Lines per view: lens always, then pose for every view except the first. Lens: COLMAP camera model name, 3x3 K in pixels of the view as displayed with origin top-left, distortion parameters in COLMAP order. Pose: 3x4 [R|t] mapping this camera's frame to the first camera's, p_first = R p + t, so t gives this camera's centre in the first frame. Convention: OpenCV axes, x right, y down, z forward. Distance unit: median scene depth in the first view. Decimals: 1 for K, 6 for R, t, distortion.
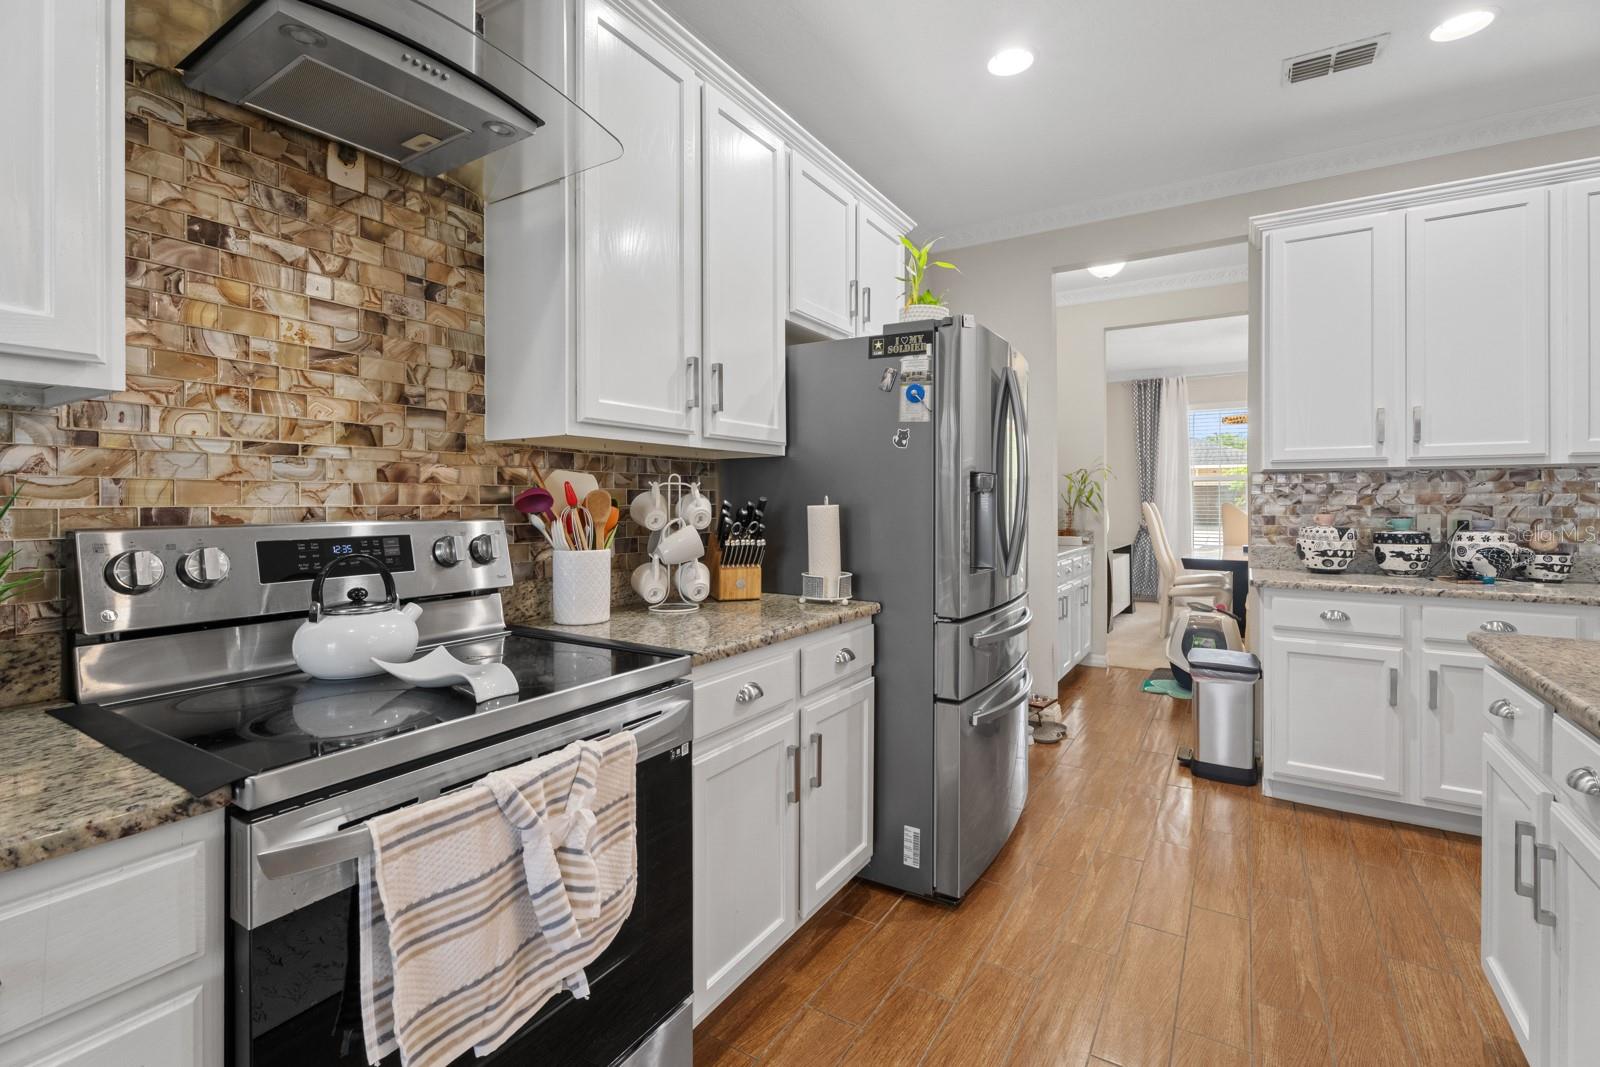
lens RADIAL K [[729.3, 0, 793.9], [0, 729.3, 510.9], [0, 0, 1]] dist [0.001118, 0.000994]
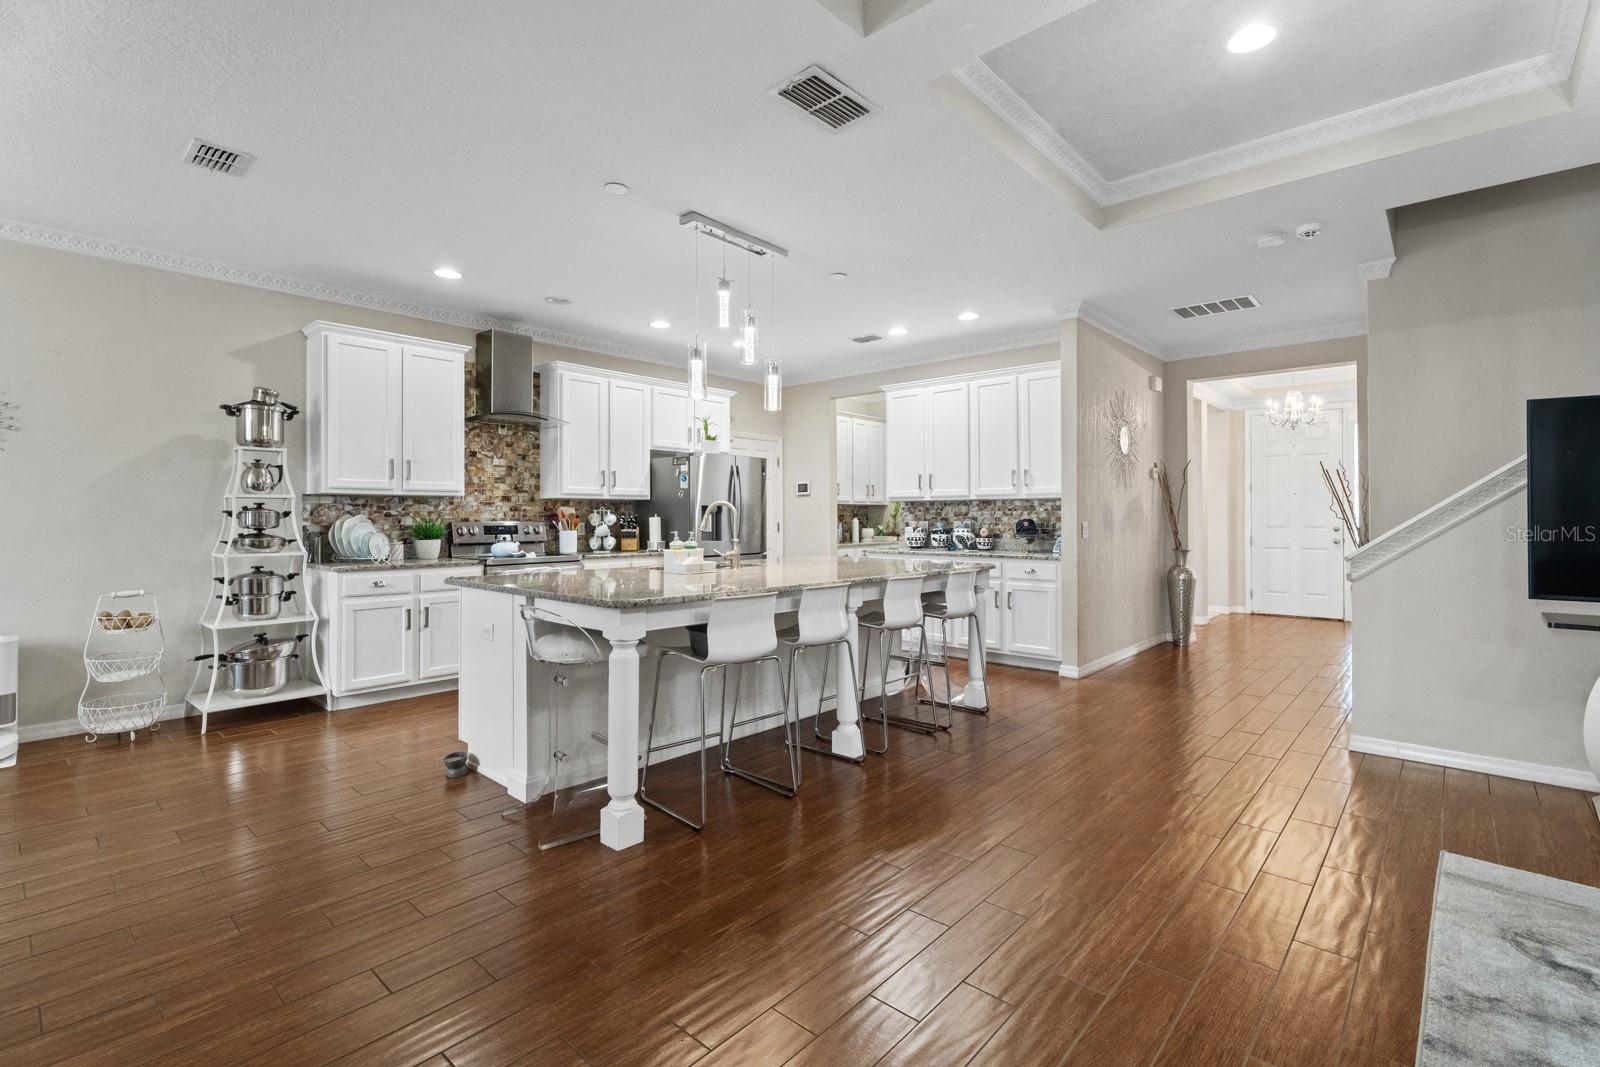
lens RADIAL K [[729.3, 0, 798.6], [0, 729.3, 522.6], [0, 0, 1]] dist [0.001118, 0.000994]
pose [[0.985749, -0.001641, -0.168213, 1.344882], [0.000677, 0.999983, -0.005790, 0.036879], [0.168220, 0.005594, 0.985734, -2.161672]]
